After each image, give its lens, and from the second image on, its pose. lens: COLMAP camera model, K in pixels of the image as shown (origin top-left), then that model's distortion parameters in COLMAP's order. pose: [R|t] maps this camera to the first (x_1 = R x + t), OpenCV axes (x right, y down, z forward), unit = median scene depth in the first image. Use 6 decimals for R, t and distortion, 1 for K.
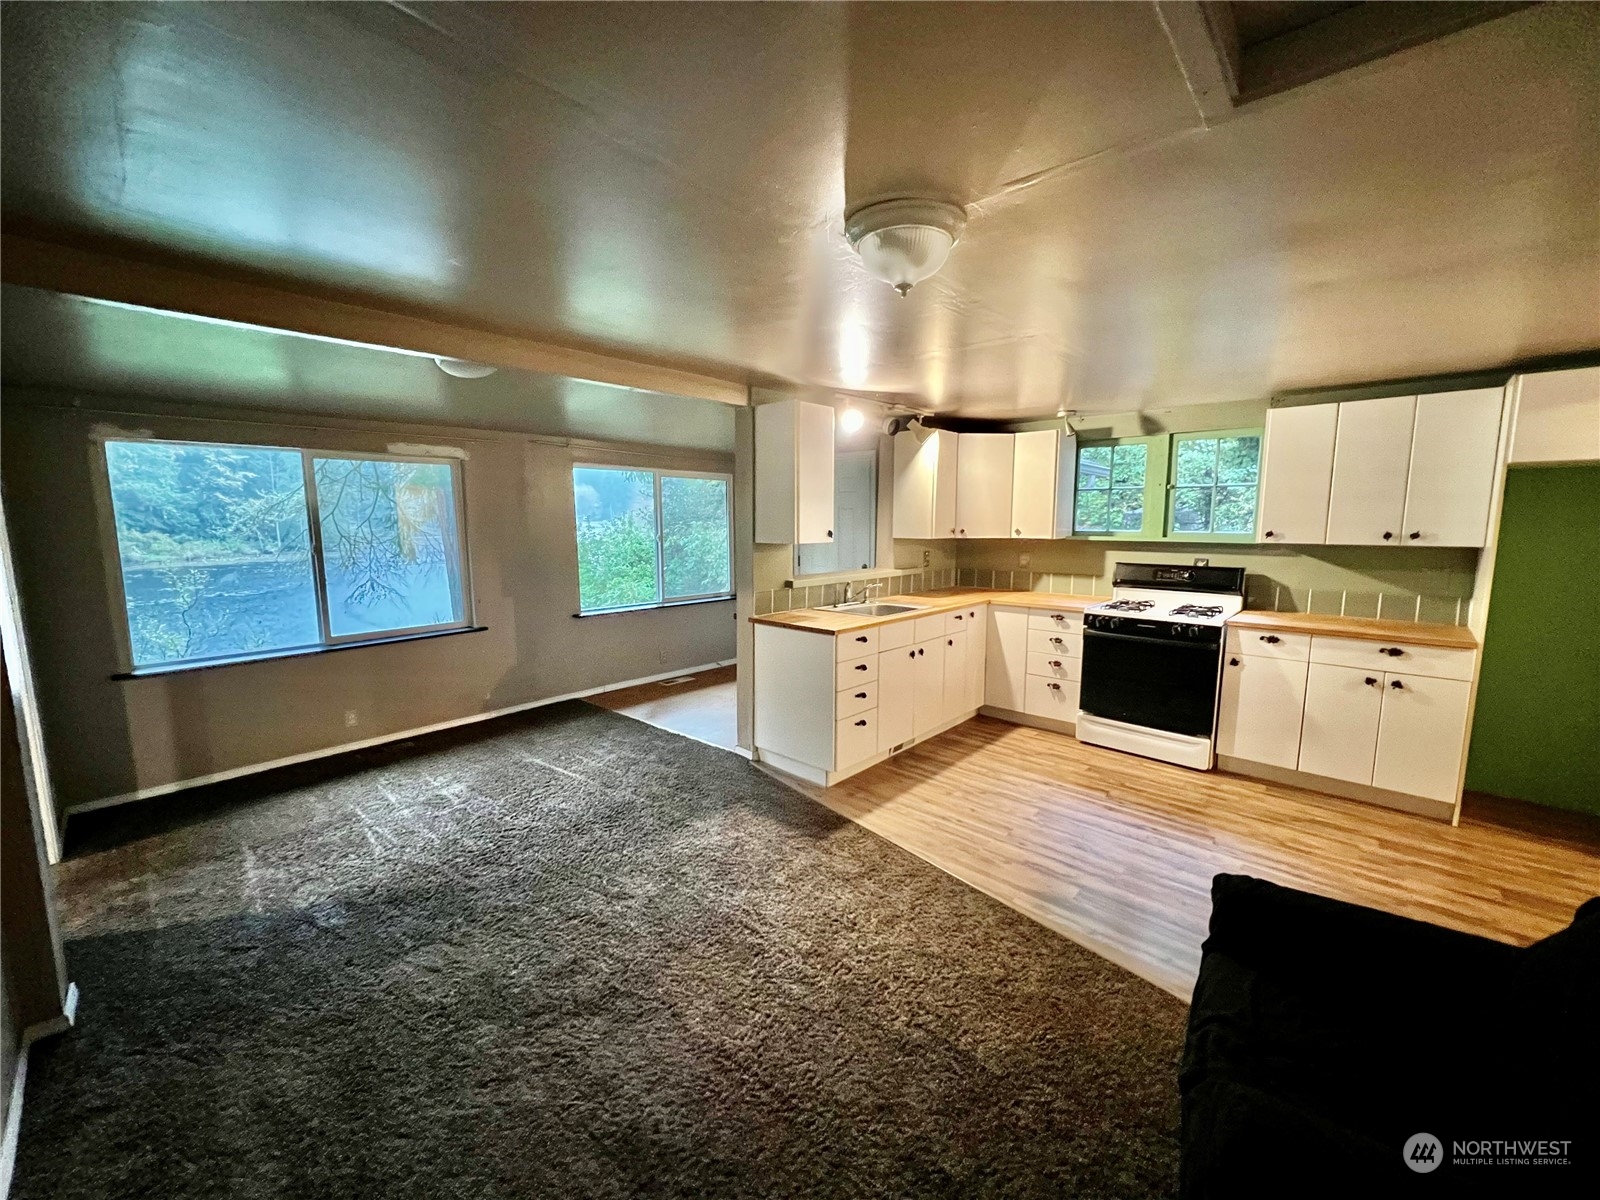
lens RADIAL K [[636.9, 0, 793.6], [0, 636.9, 600.5], [0, 0, 1]] dist [-0.002454, 0.000028]
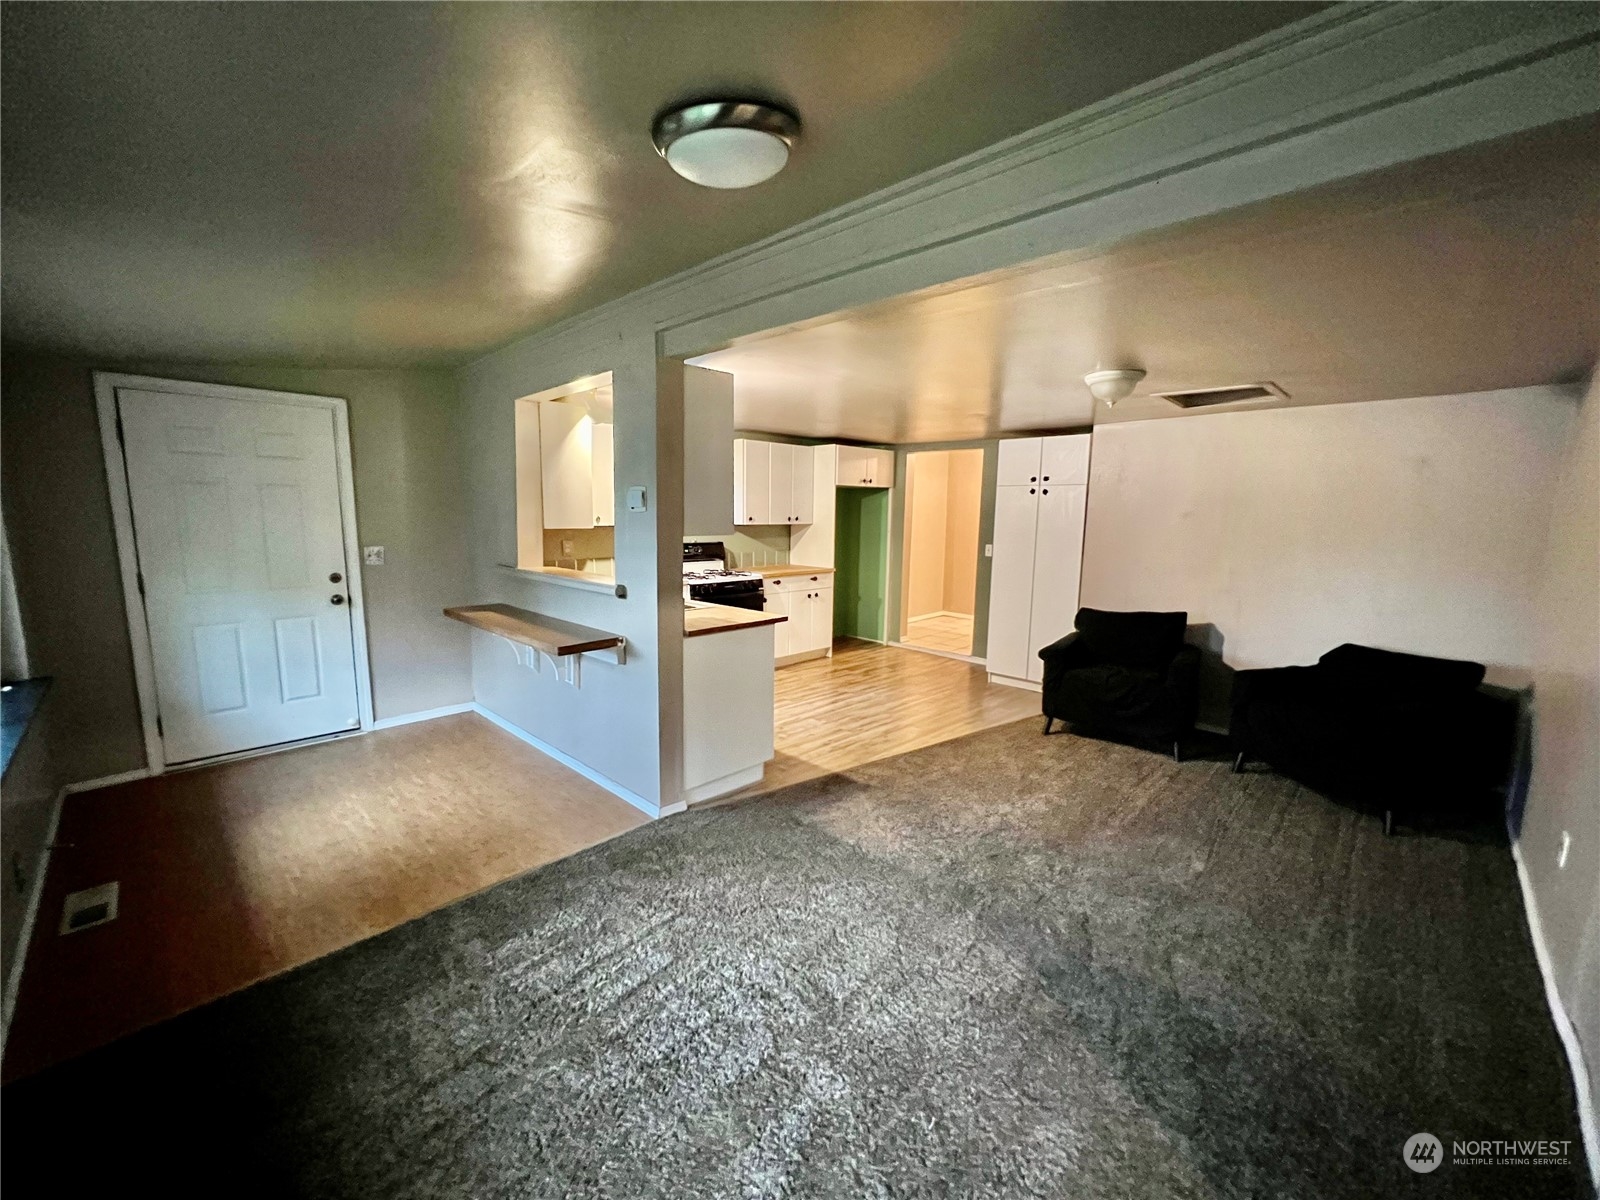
lens RADIAL K [[636.9, 0, 795.8], [0, 636.9, 600.0], [0, 0, 1]] dist [-0.002454, 0.000028]
pose [[0.030947, -0.136737, 0.990124, -0.858501], [0.112568, 0.984773, 0.132480, -0.103092], [-0.993162, 0.107357, 0.045868, 0.840668]]
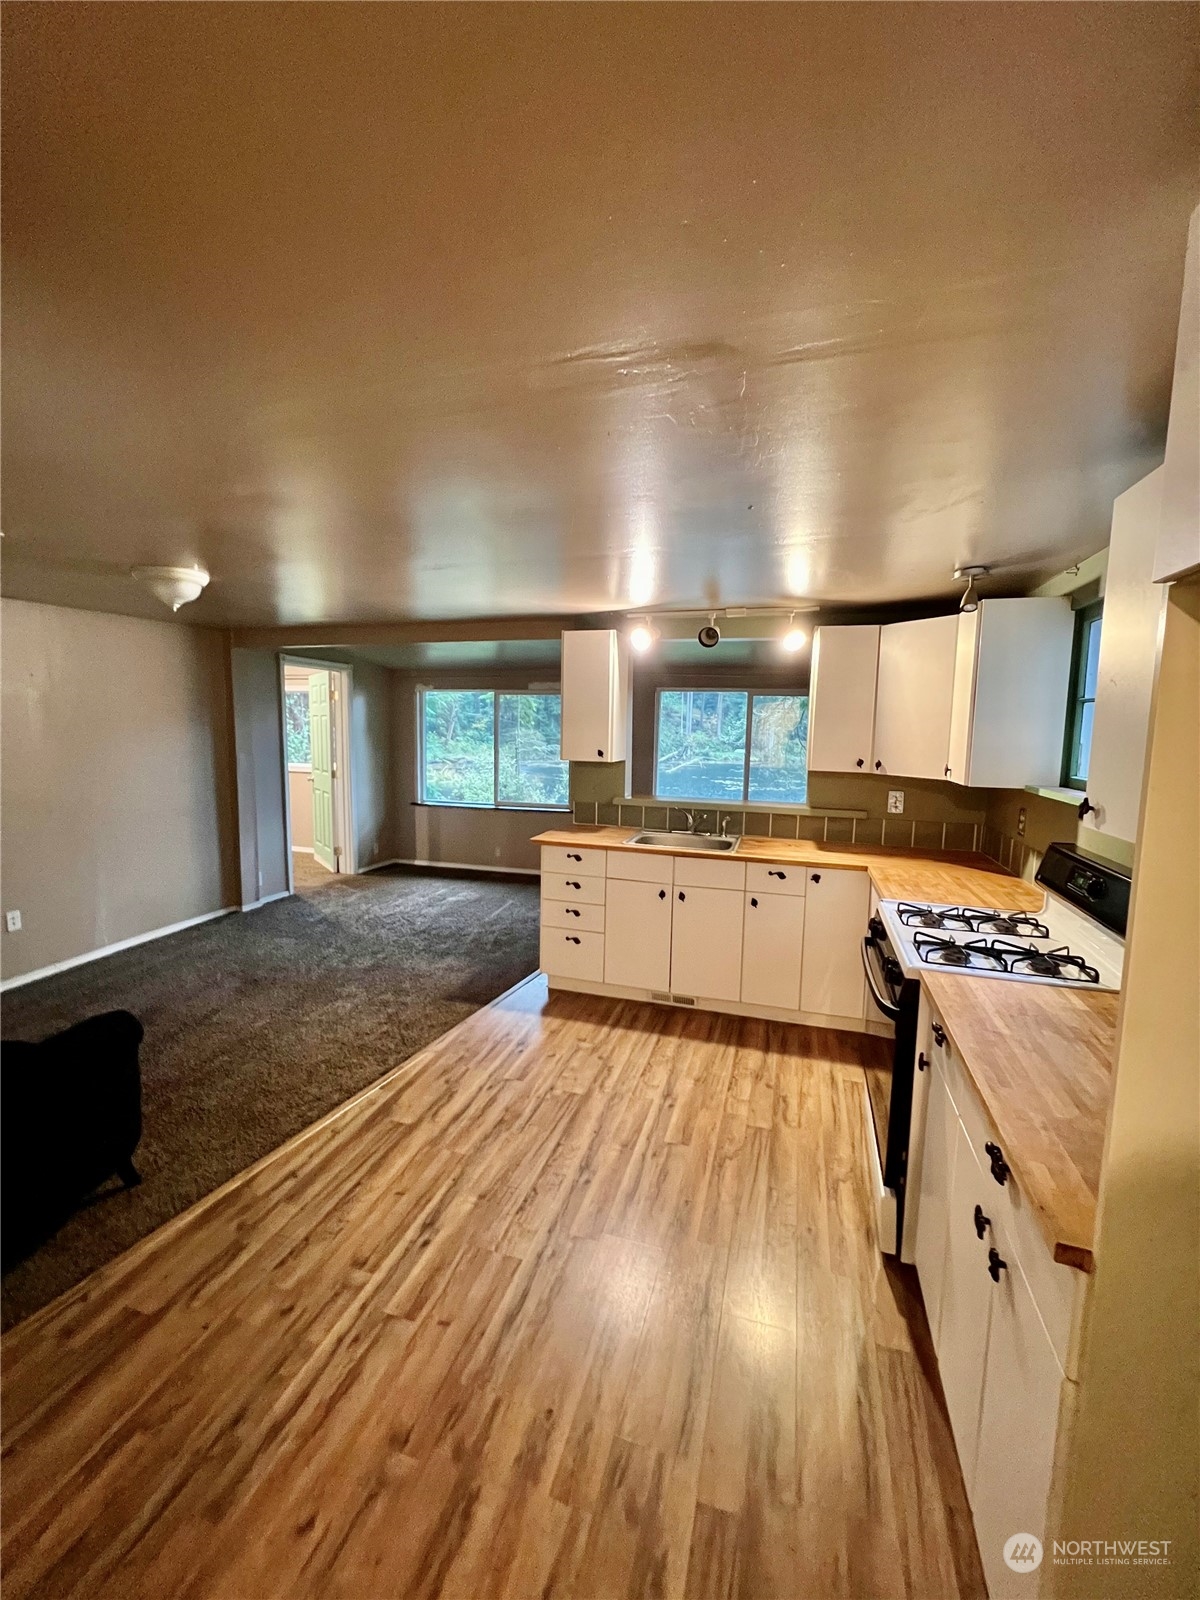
lens RADIAL K [[636.9, 0, 602.3], [0, 636.9, 790.3], [0, 0, 1]] dist [-0.002454, 0.000028]
pose [[0.442972, 0.100843, -0.890846, 0.977584], [-0.135917, 0.989723, 0.044451, -0.091444], [0.886173, 0.101391, 0.452126, 0.542789]]
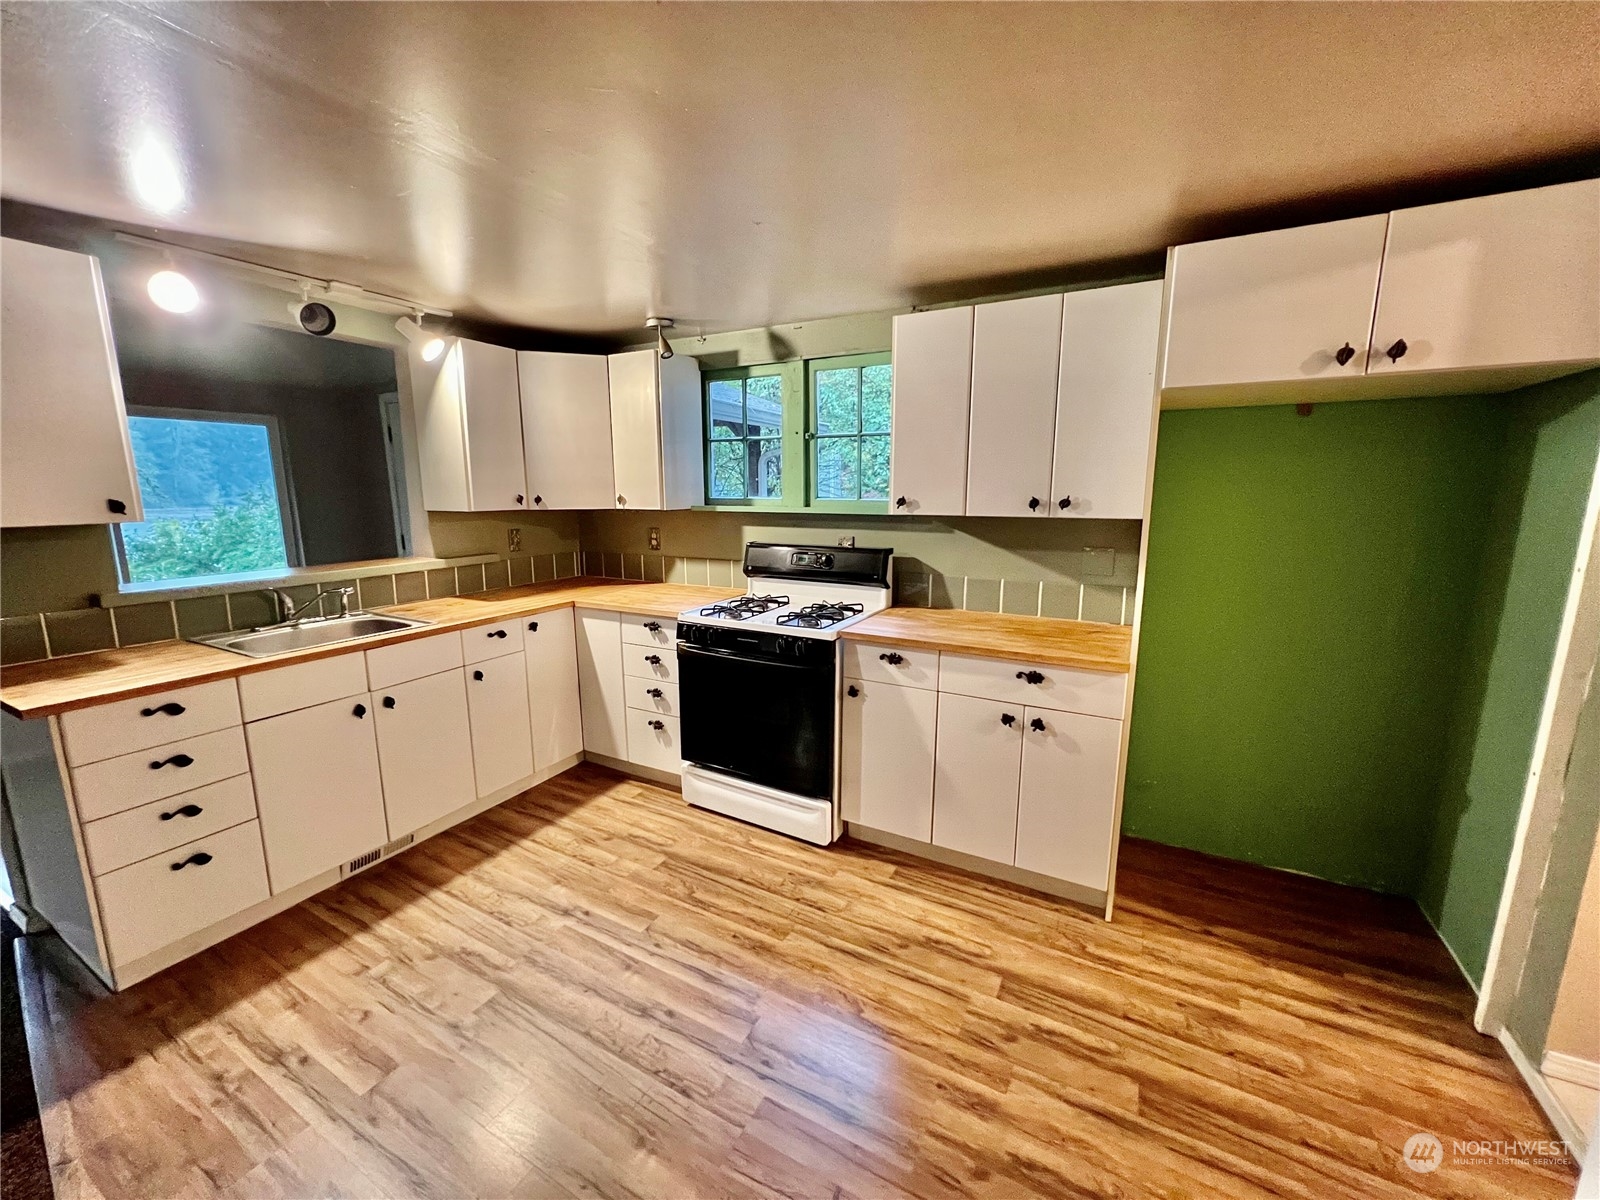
lens RADIAL K [[636.9, 0, 792.5], [0, 636.9, 600.3], [0, 0, 1]] dist [-0.002454, 0.000028]
pose [[0.968476, -0.043853, 0.245218, 0.461255], [0.031780, 0.998090, 0.052977, -0.038066], [-0.247073, -0.043514, 0.968019, 0.355741]]
